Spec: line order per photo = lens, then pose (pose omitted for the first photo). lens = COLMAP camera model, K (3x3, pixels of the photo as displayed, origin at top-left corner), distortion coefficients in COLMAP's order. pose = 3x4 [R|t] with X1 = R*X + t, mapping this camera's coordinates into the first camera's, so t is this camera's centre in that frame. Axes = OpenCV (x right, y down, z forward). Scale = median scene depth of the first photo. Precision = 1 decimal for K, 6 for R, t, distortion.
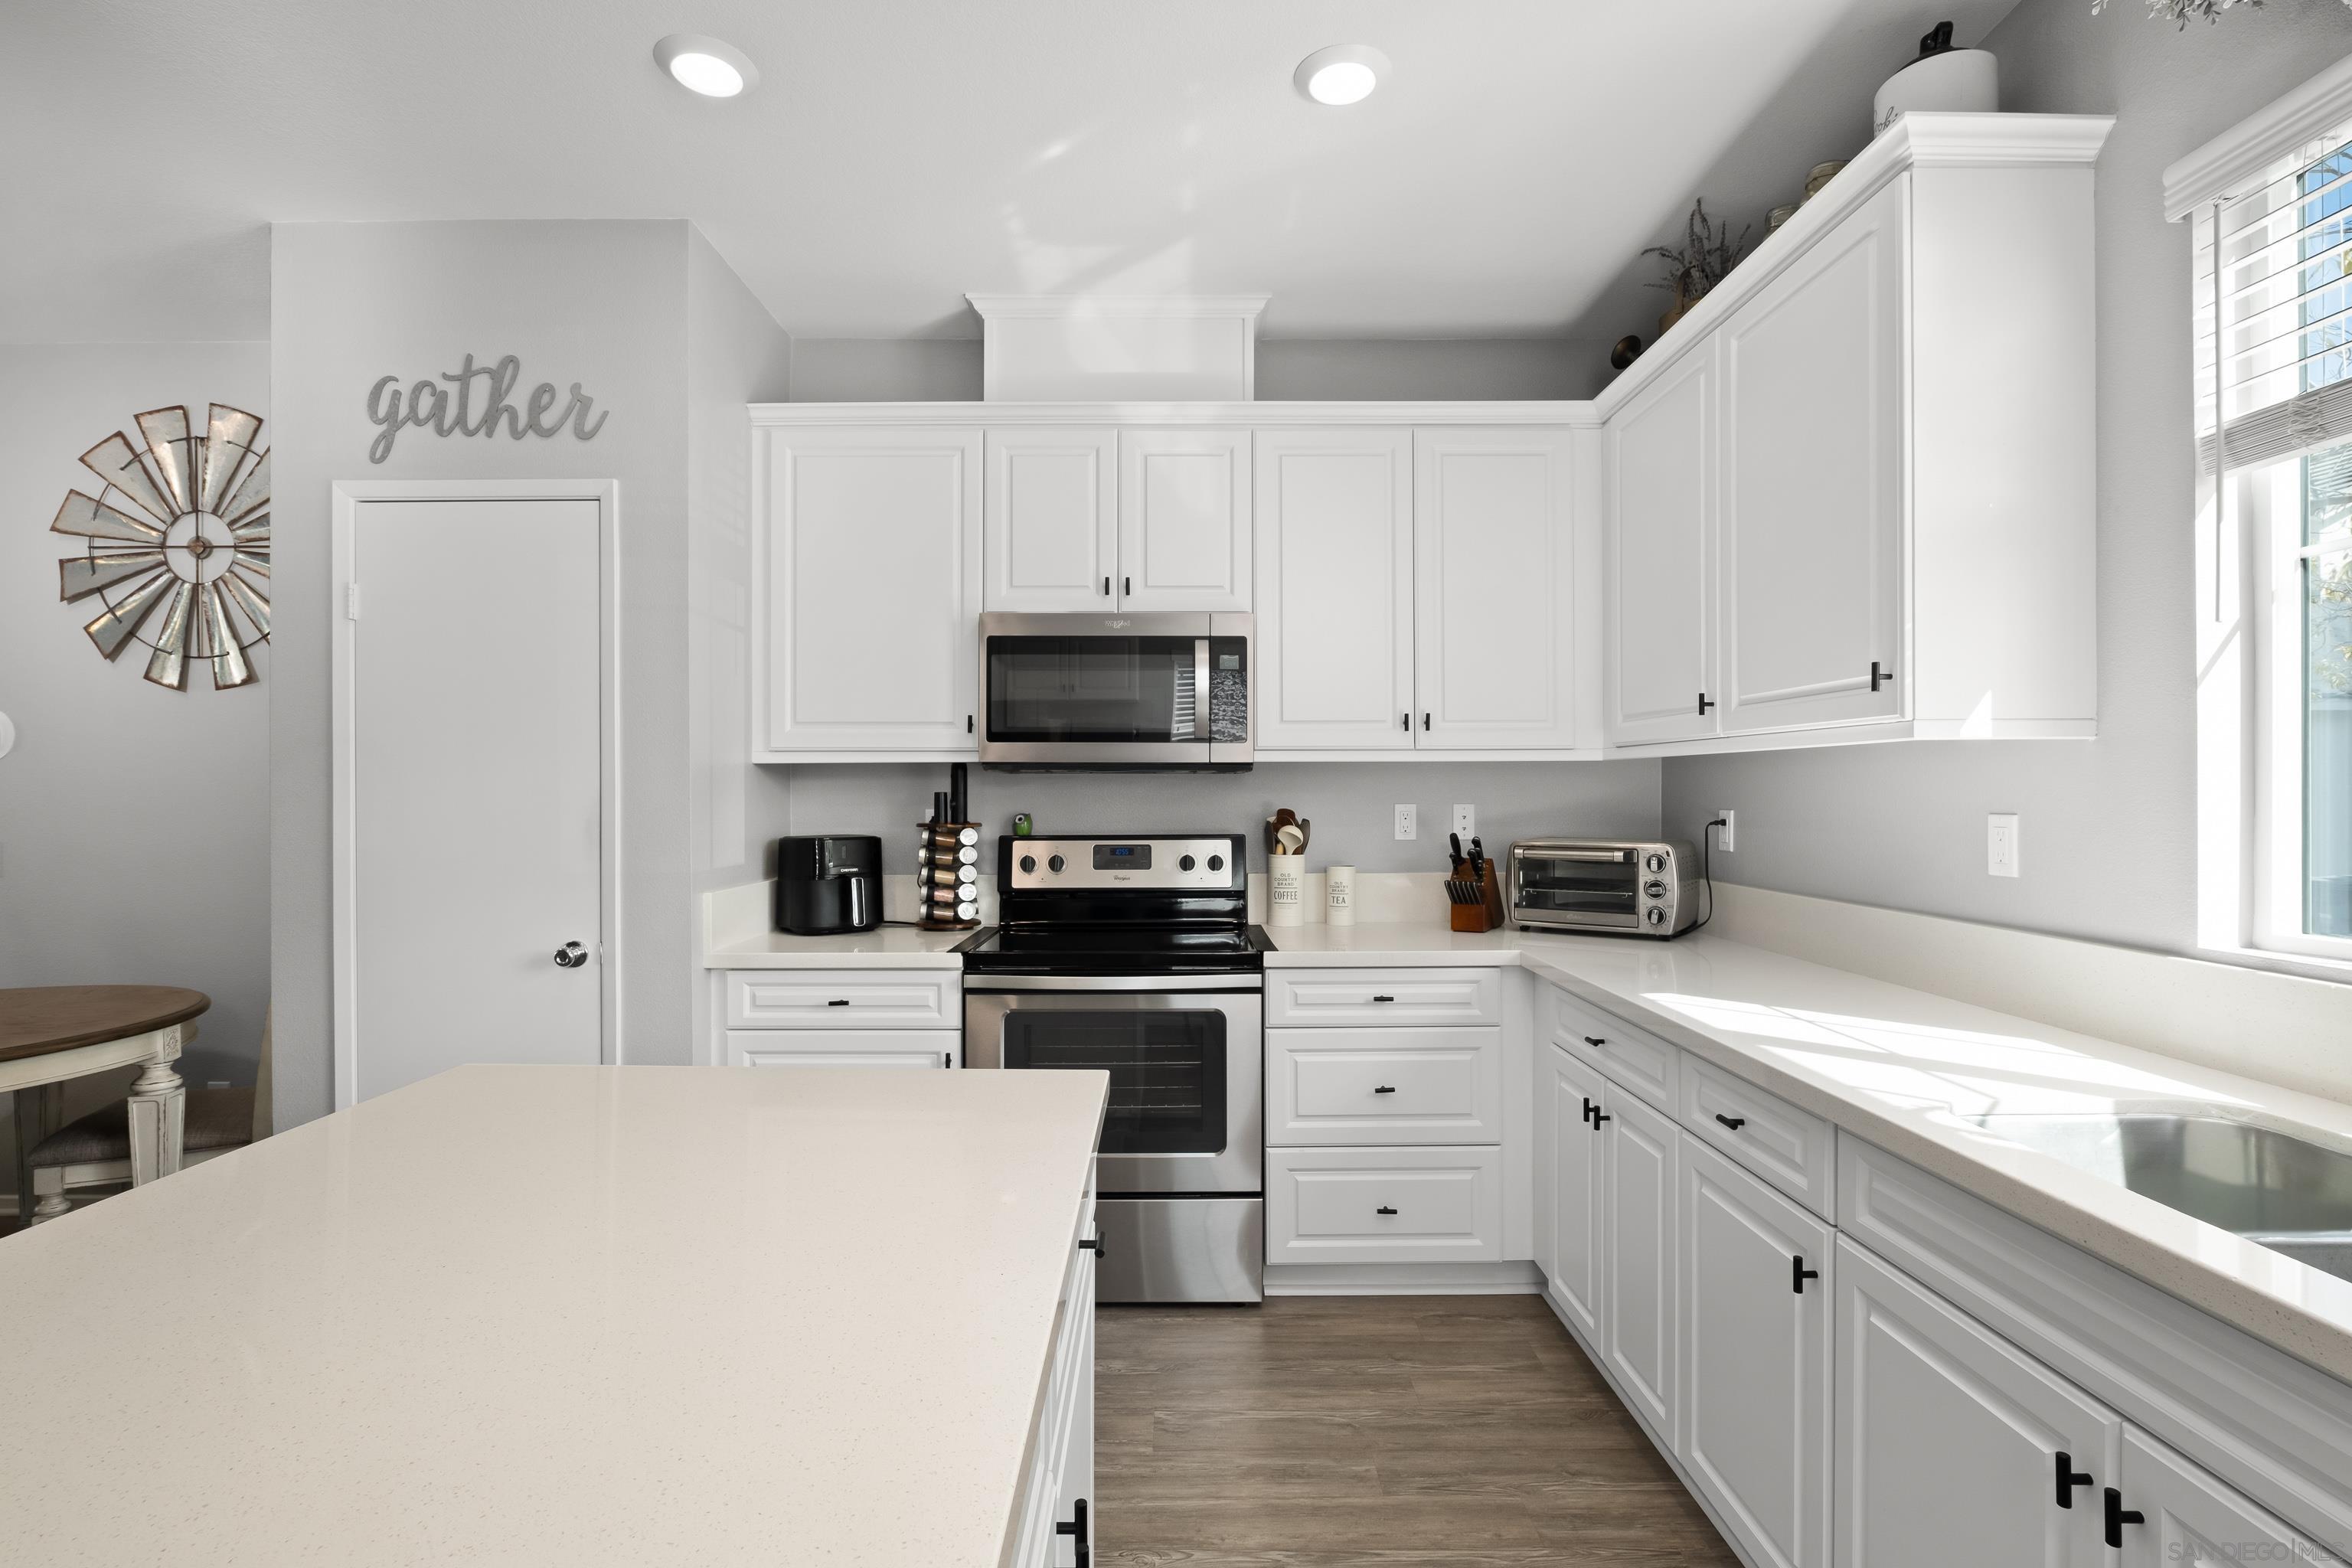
lens RADIAL K [[1093.9, 0, 1174.6], [0, 1093.9, 791.2], [0, 0, 1]] dist [-0.011170, 0.001856]
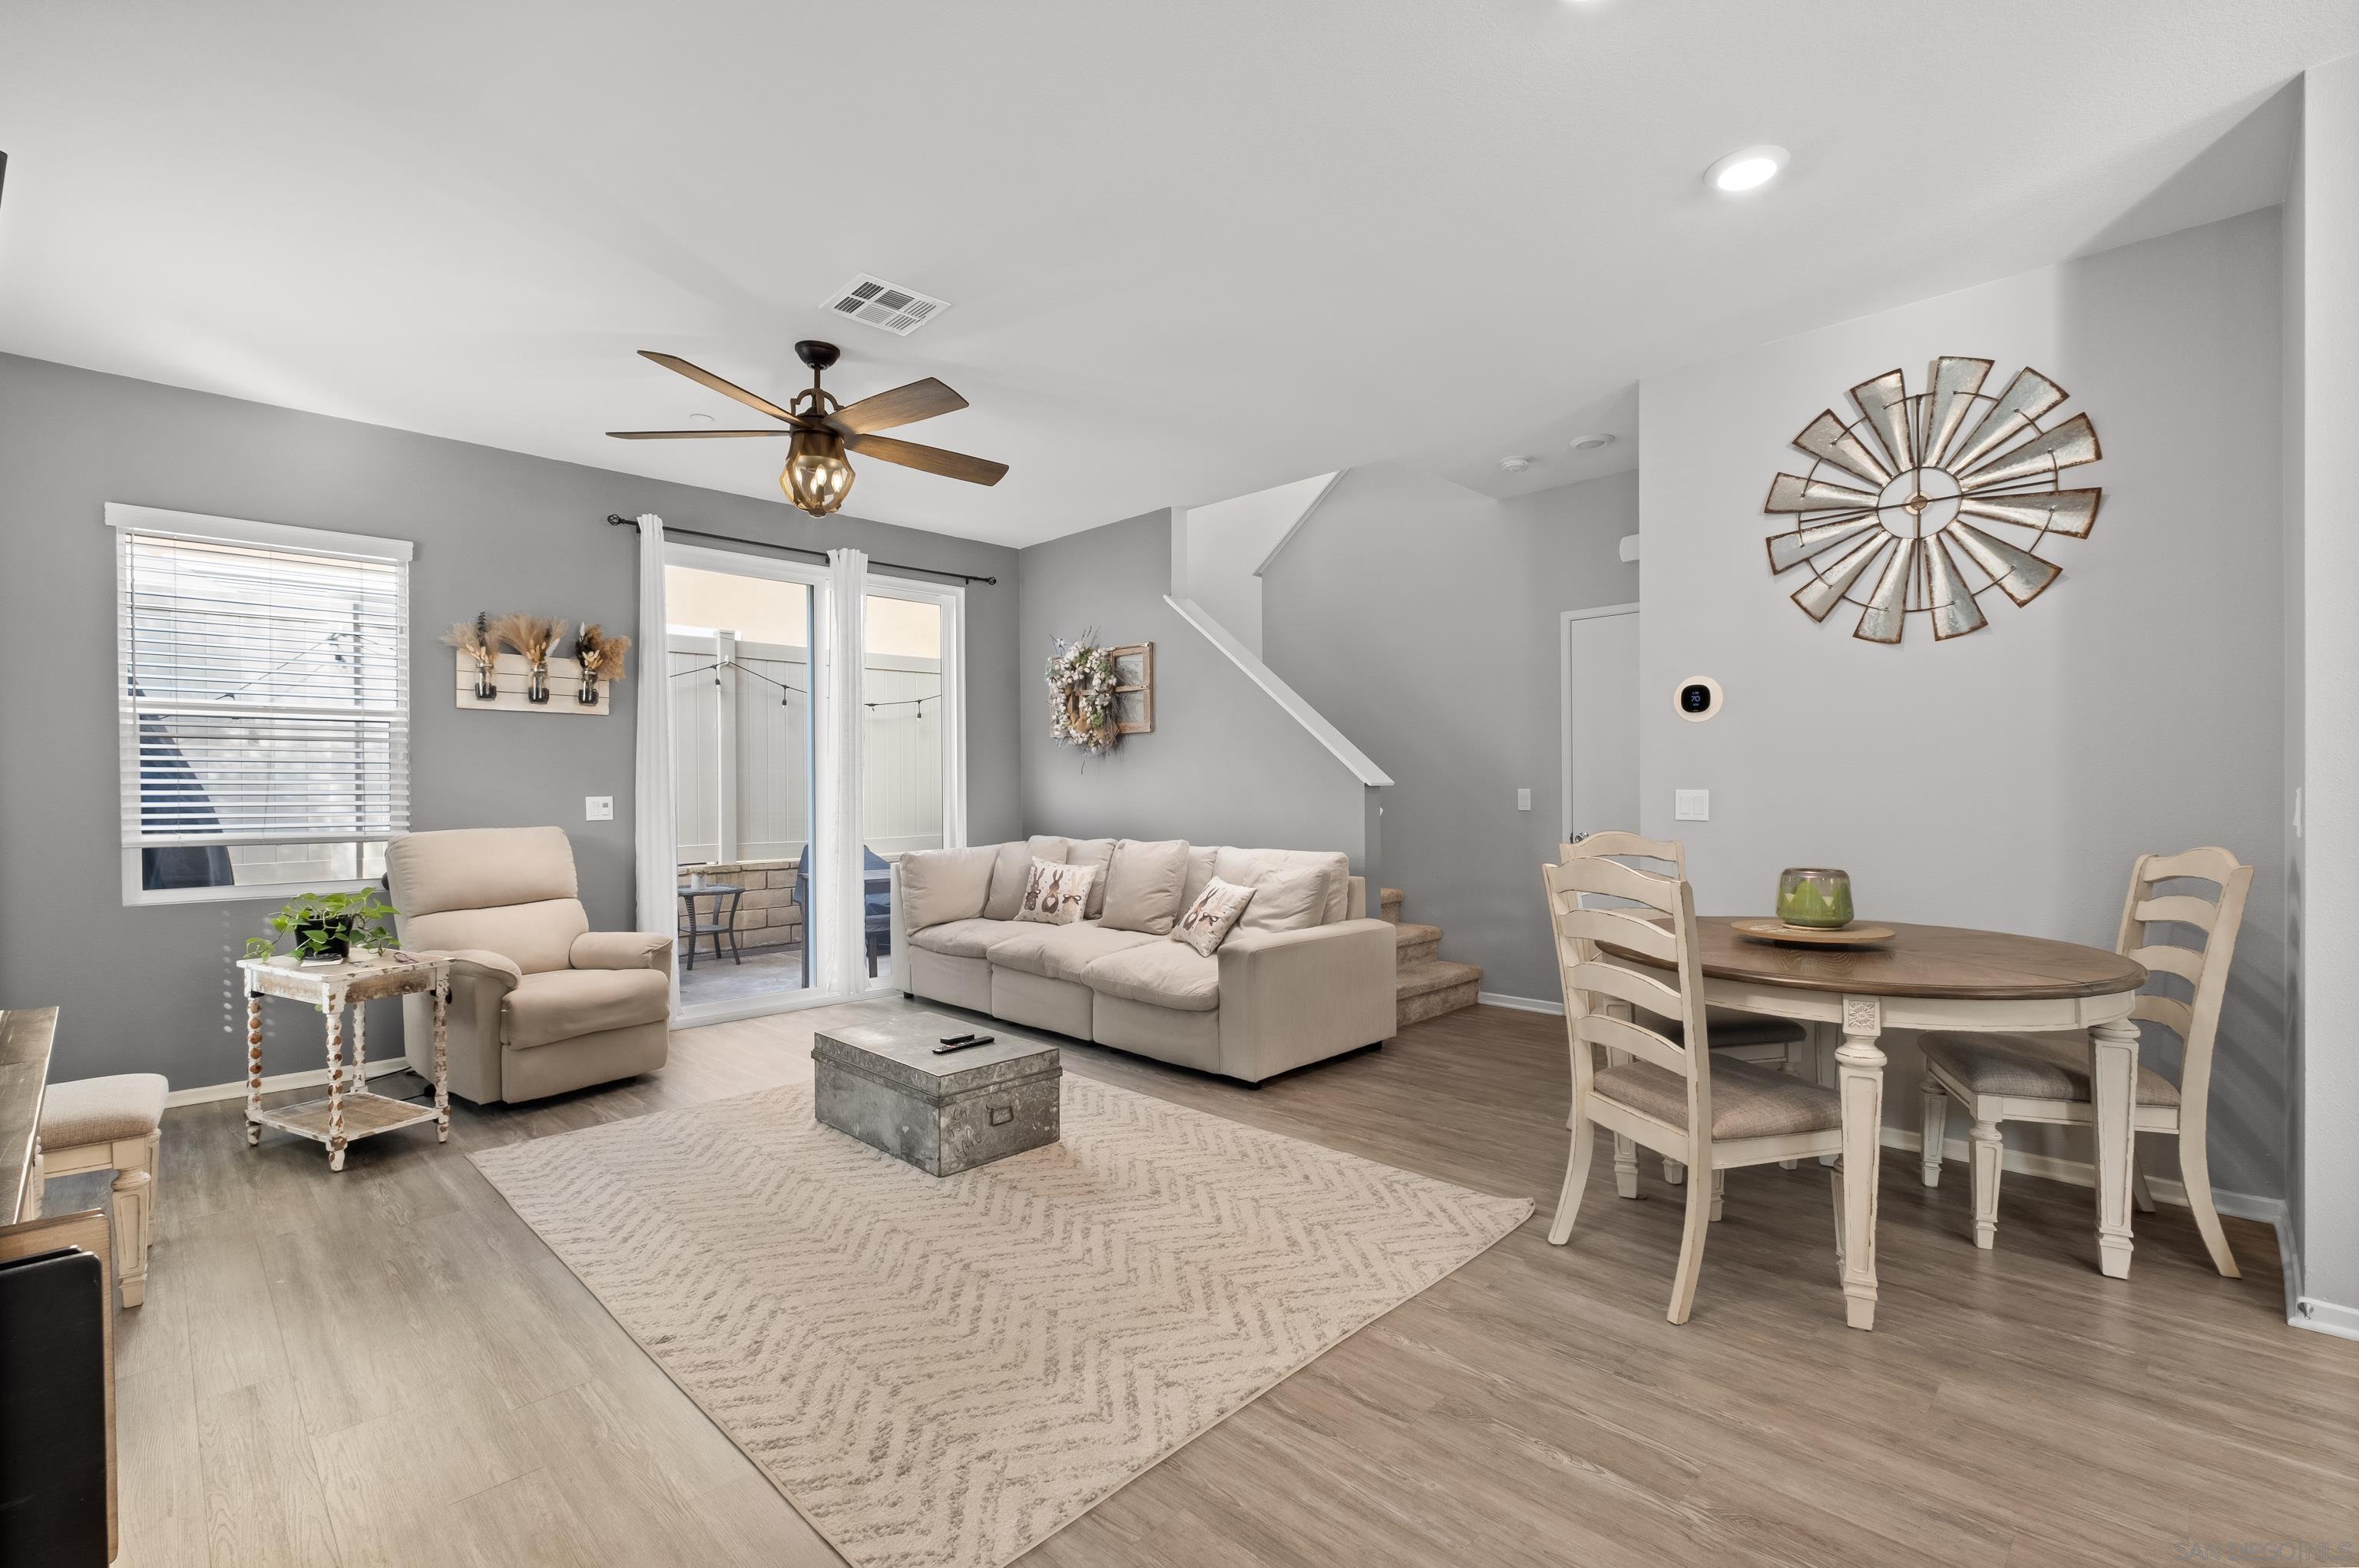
lens RADIAL K [[1030.7, 0, 1191.1], [0, 1030.7, 795.0], [0, 0, 1]] dist [-0.006213, -0.000577]
pose [[0.709721, 0.004832, -0.704466, -0.774000], [0.003541, 0.999939, 0.010425, 0.042434], [0.704474, -0.009894, 0.709661, -0.194719]]
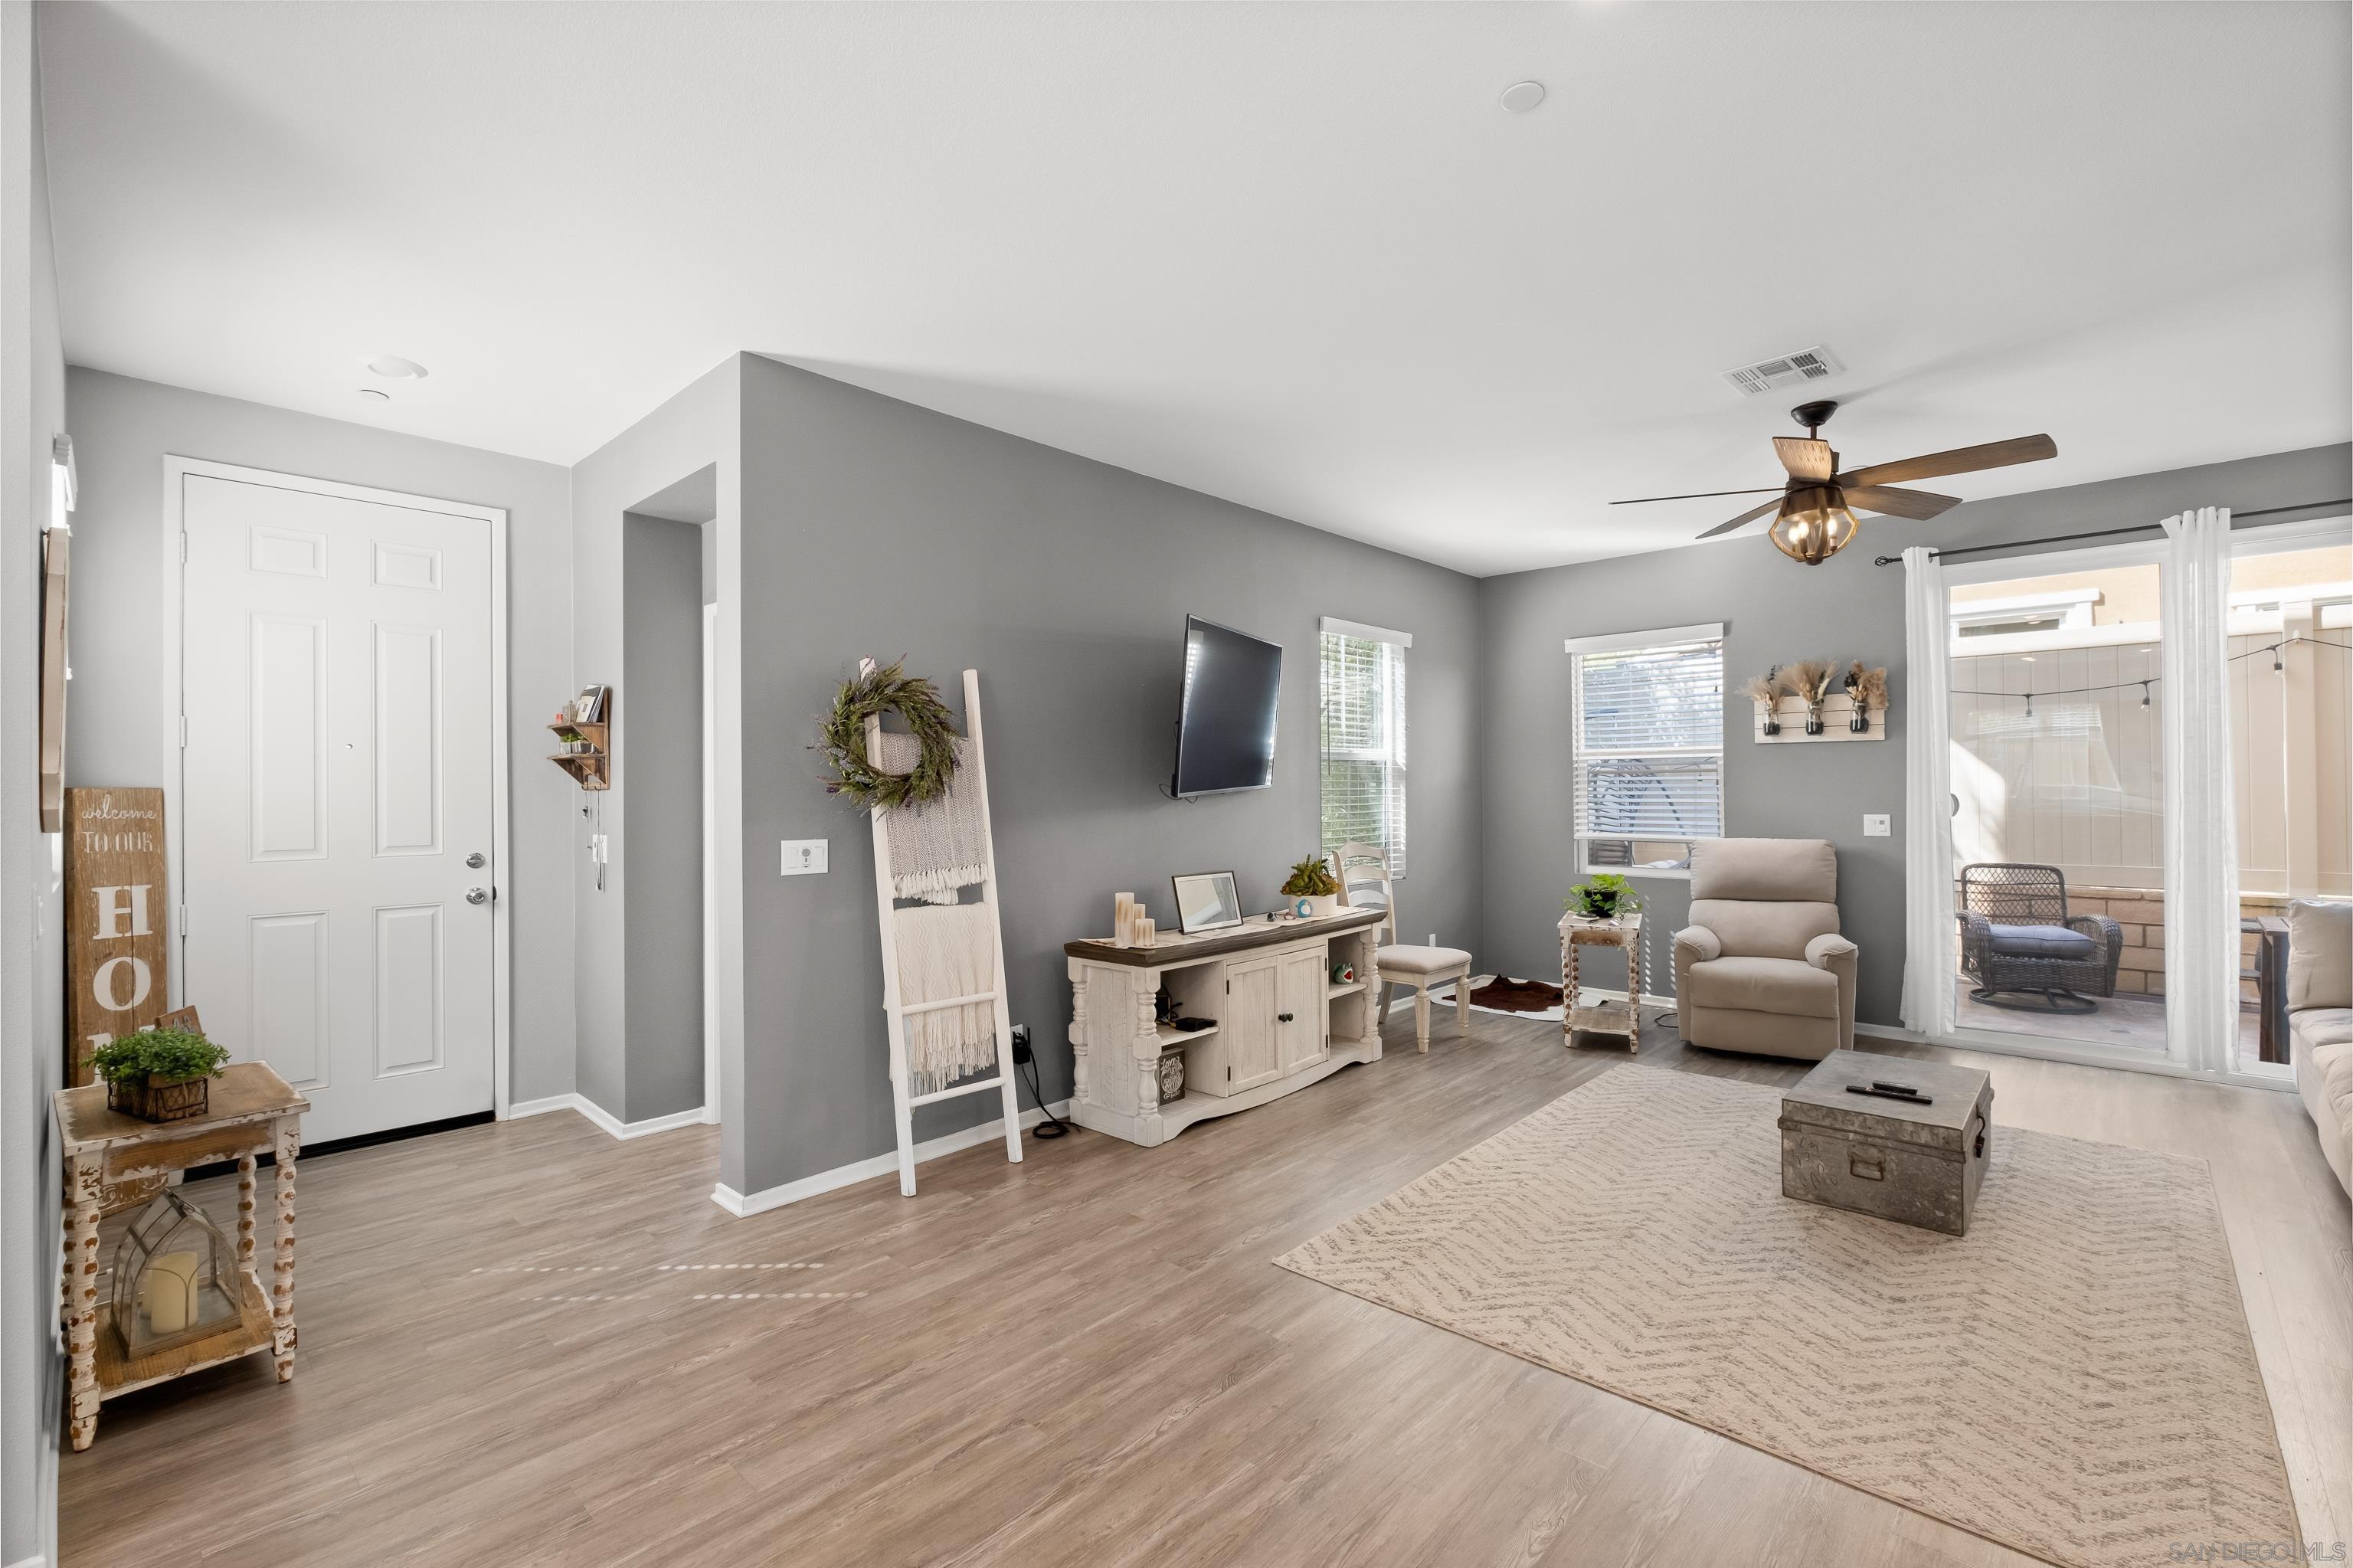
lens RADIAL K [[1028.2, 0, 1193.1], [0, 1028.2, 777.7], [0, 0, 1]] dist [-0.006213, -0.000577]
pose [[-0.679536, -0.001251, -0.733641, -0.469160], [0.009160, 0.999906, -0.010190, 0.002639], [0.733585, -0.013645, -0.679461, 0.628824]]
